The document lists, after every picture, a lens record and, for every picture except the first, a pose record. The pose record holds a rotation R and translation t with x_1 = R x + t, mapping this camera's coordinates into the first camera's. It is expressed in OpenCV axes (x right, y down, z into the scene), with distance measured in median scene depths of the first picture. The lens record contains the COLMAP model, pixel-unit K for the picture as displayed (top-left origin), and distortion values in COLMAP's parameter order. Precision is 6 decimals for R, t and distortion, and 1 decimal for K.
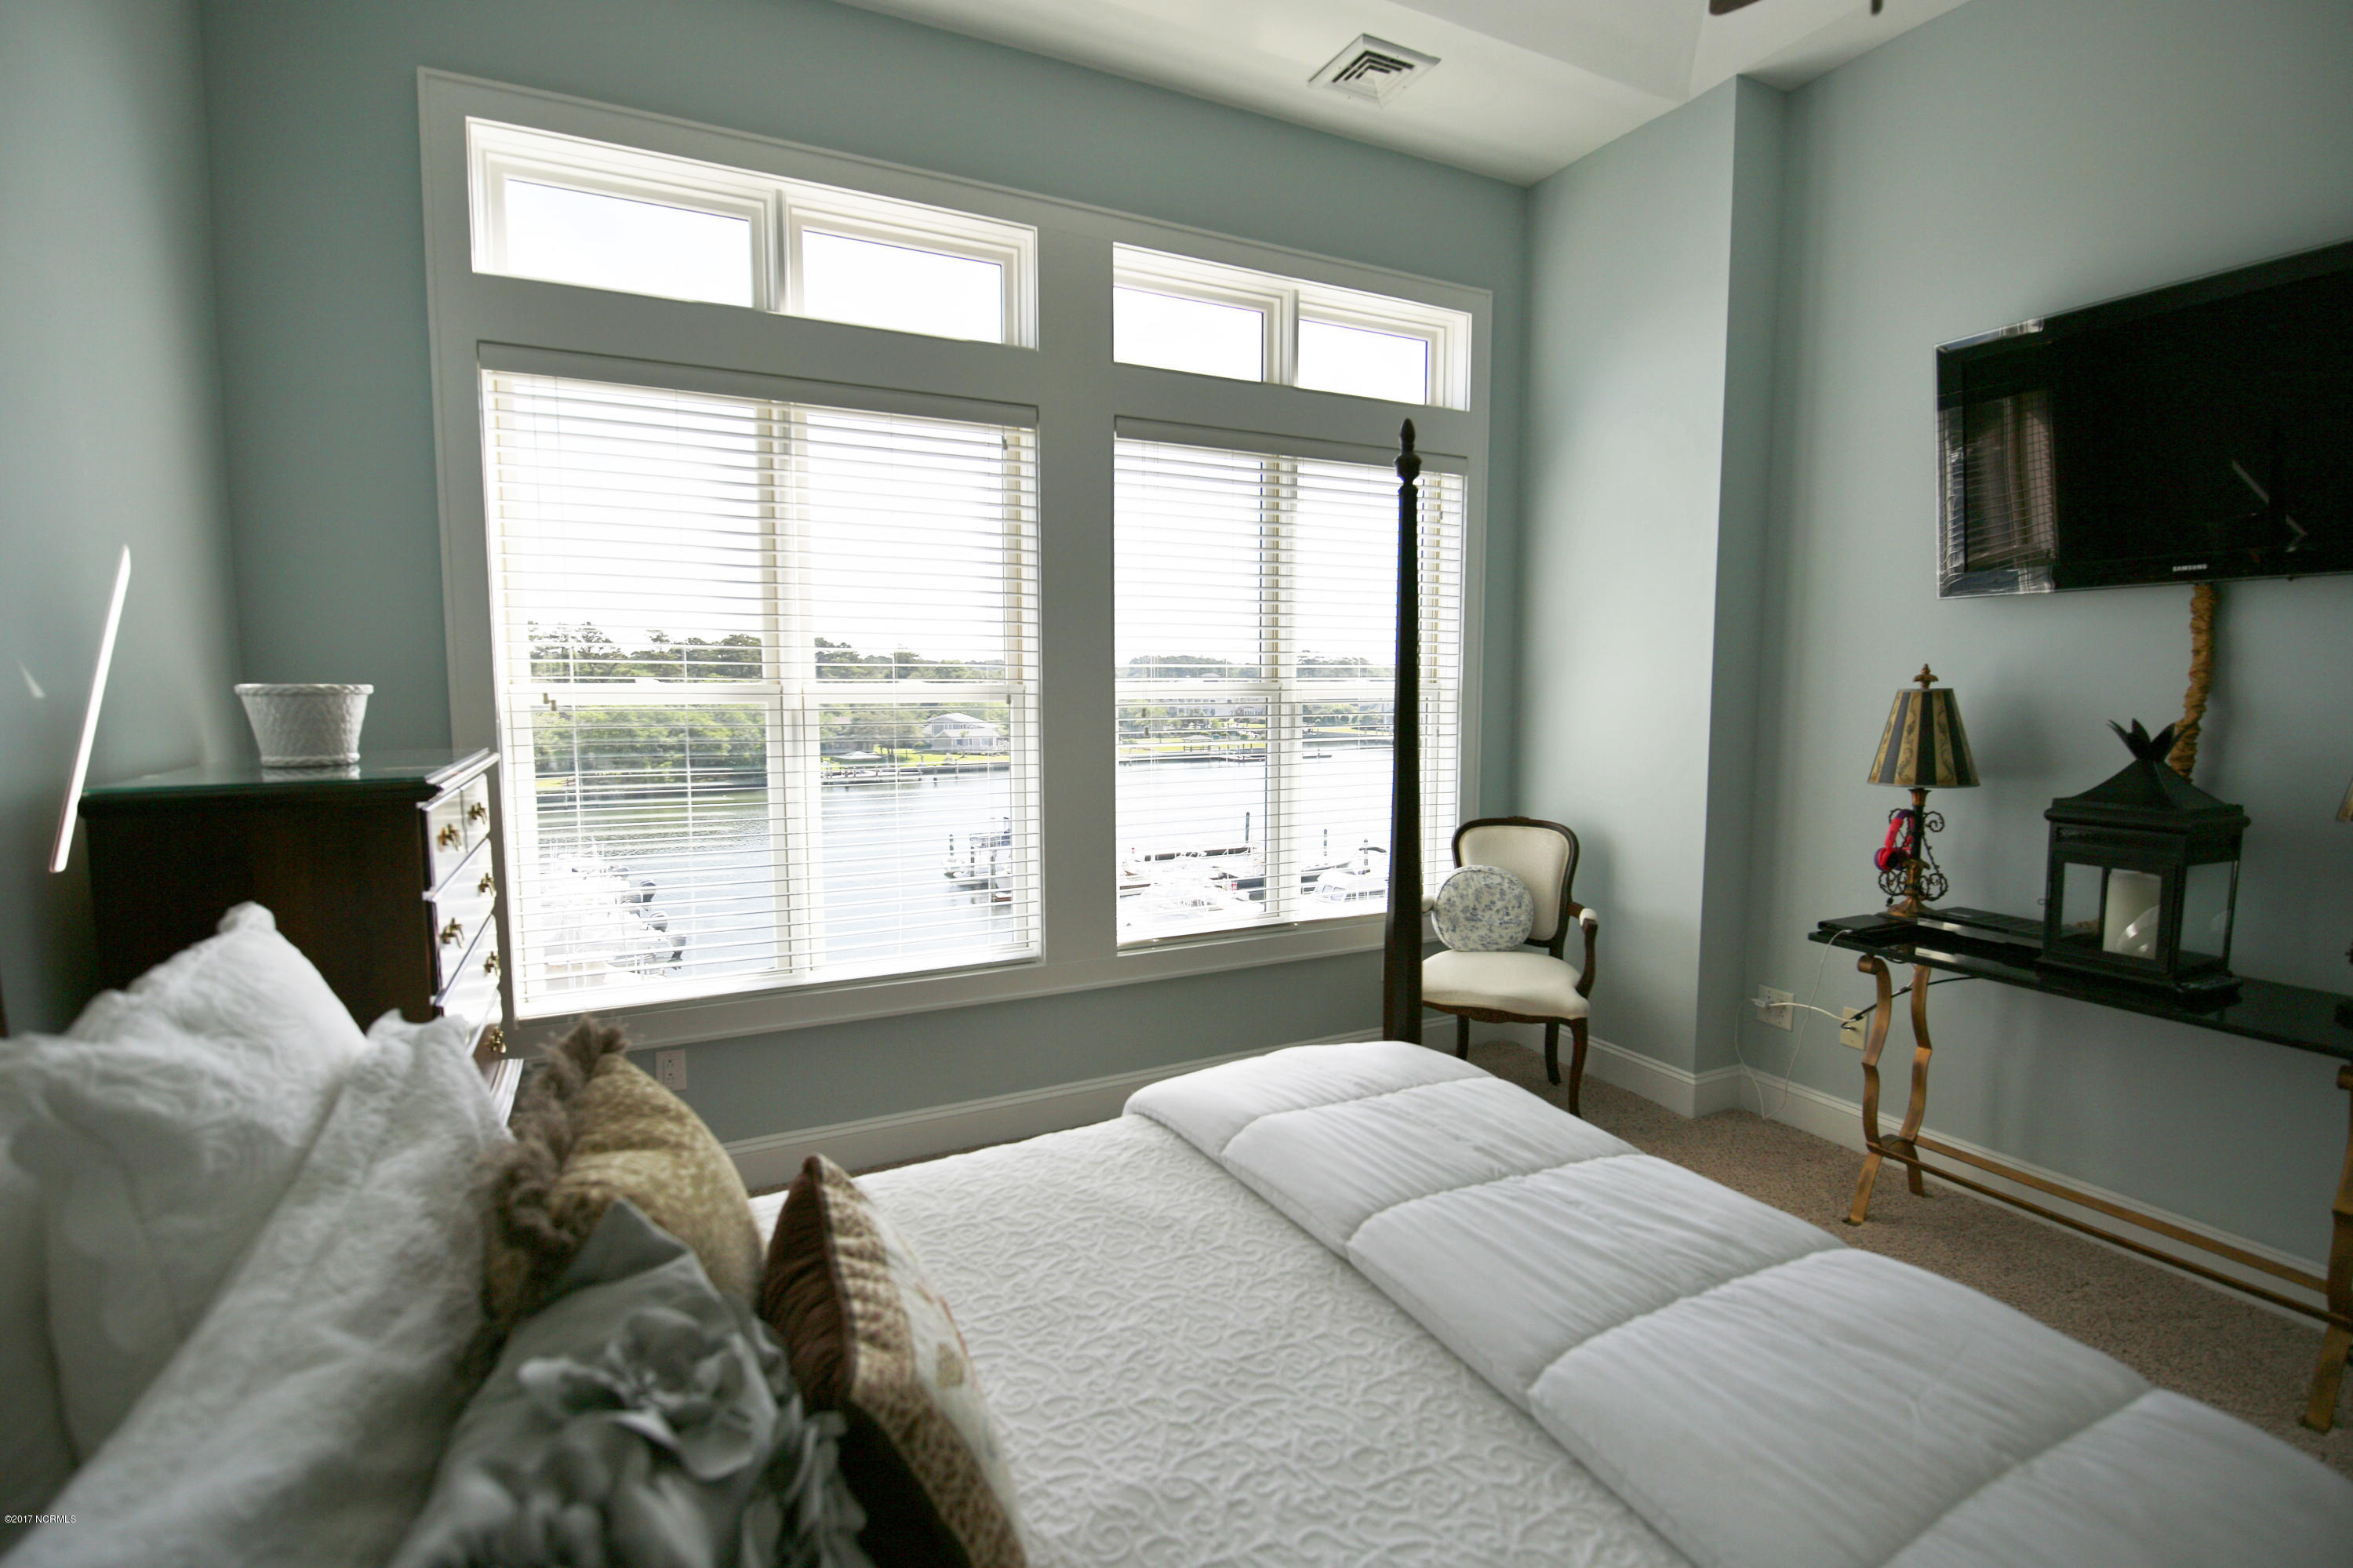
lens RADIAL K [[1077.7, 0, 1180.0], [0, 1077.7, 779.8], [0, 0, 1]] dist [-0.007596, -0.005286]
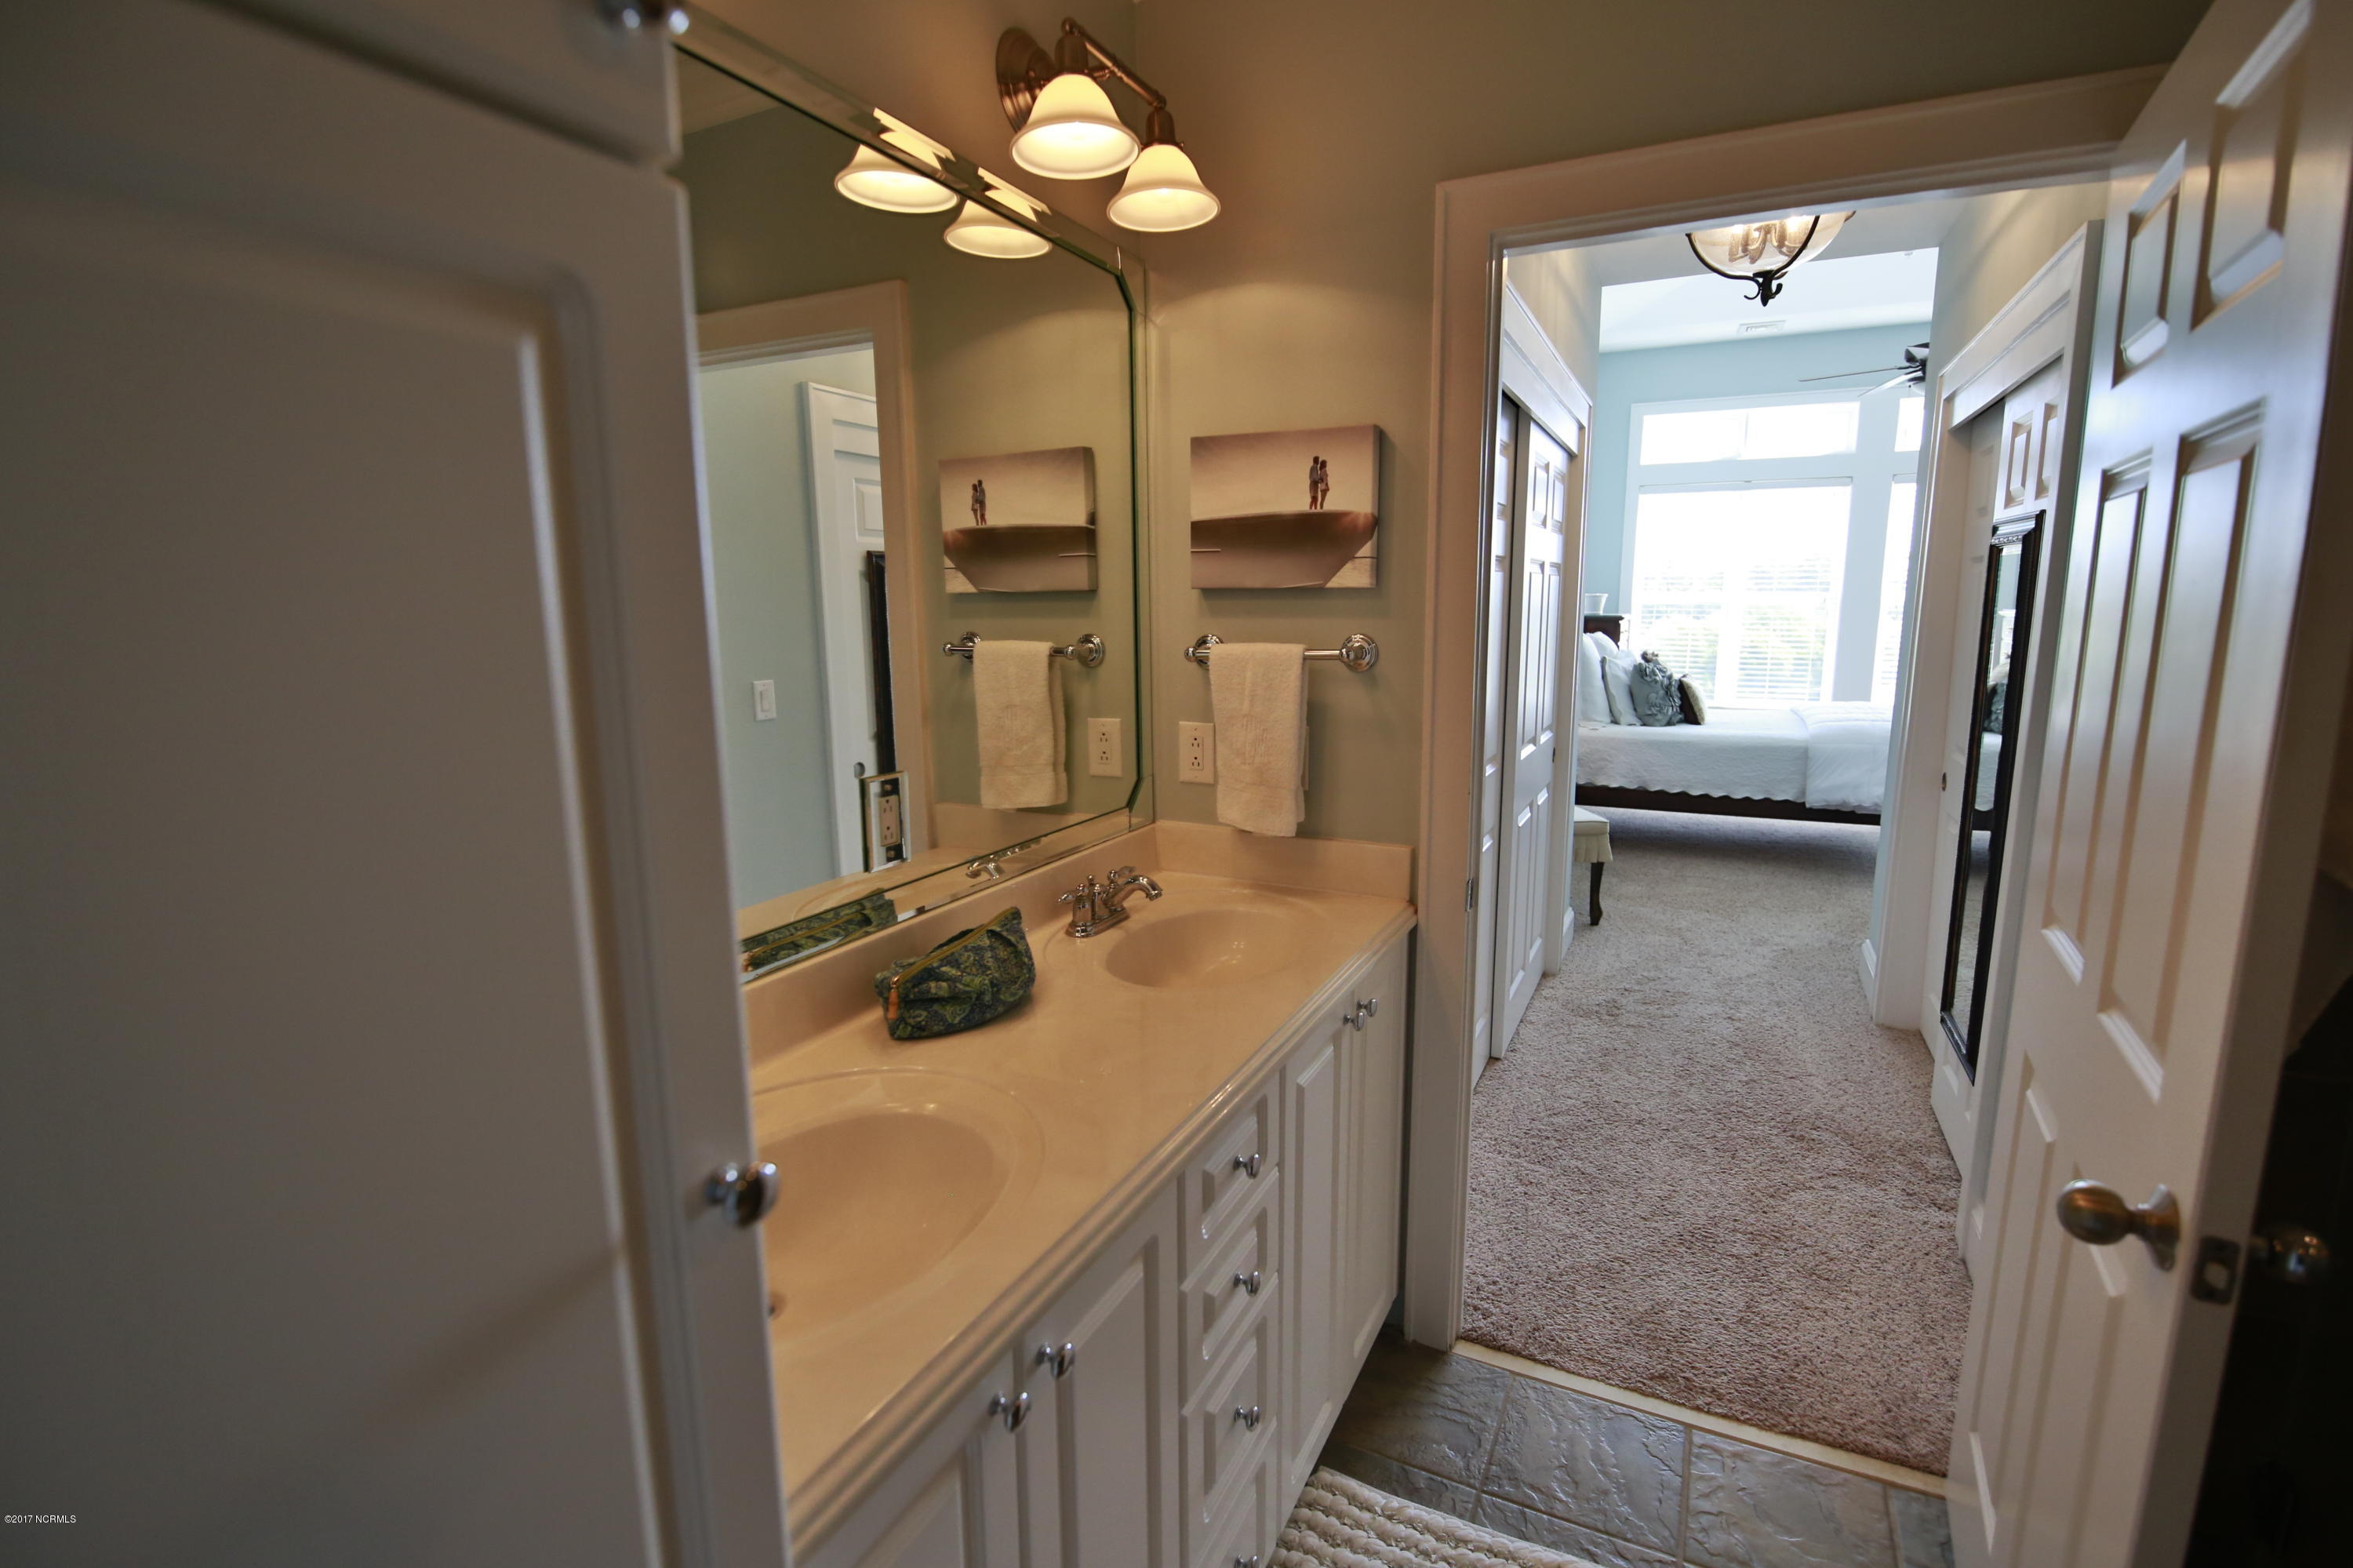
lens RADIAL K [[1077.7, 0, 1185.8], [0, 1077.7, 791.5], [0, 0, 1]] dist [-0.007596, -0.005286]
pose [[0.610938, 0.132822, -0.780457, 0.928833], [-0.067870, 0.990984, 0.115522, 0.174412], [0.788764, -0.017607, 0.614444, -1.670798]]
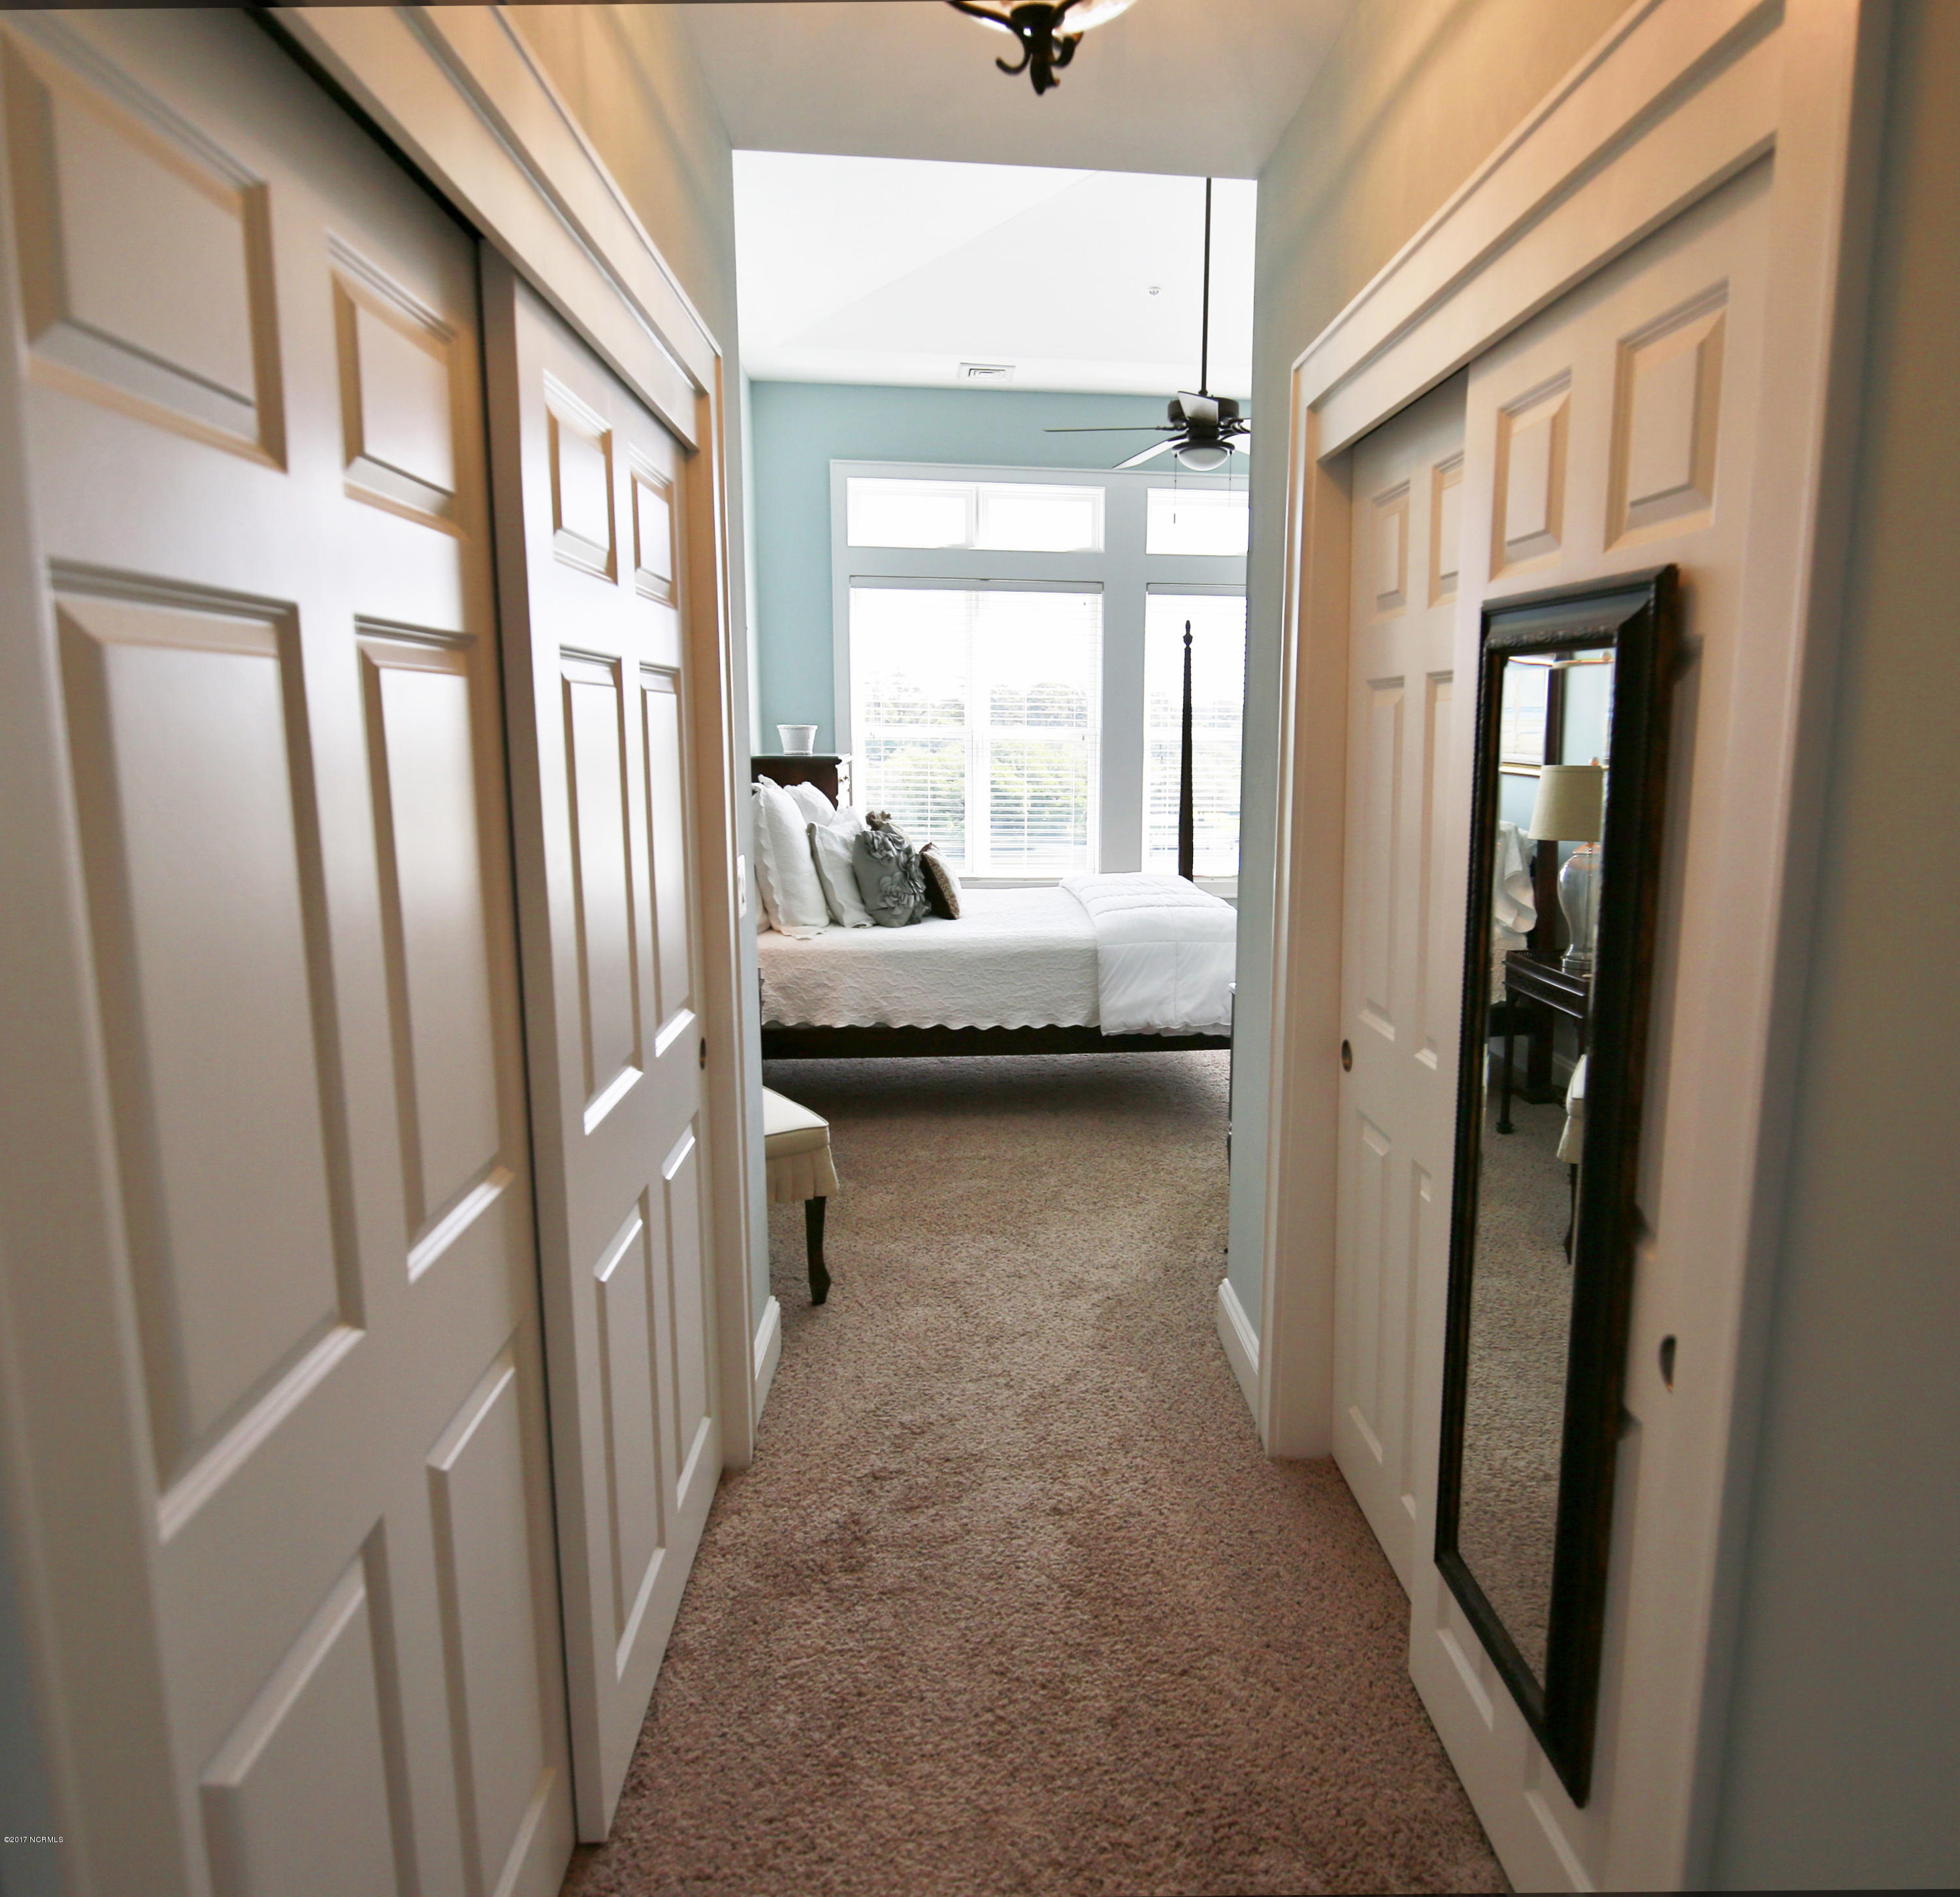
lens RADIAL K [[1321.2, 0, 1082.3], [0, 1321.2, 948.3], [0, 0, 1]] dist [-0.020999, -0.001873]
pose [[0.934632, 0.066305, -0.349380, 0.689341], [-0.042774, 0.996292, 0.074649, 0.124152], [0.353035, -0.054825, 0.934003, -1.220782]]
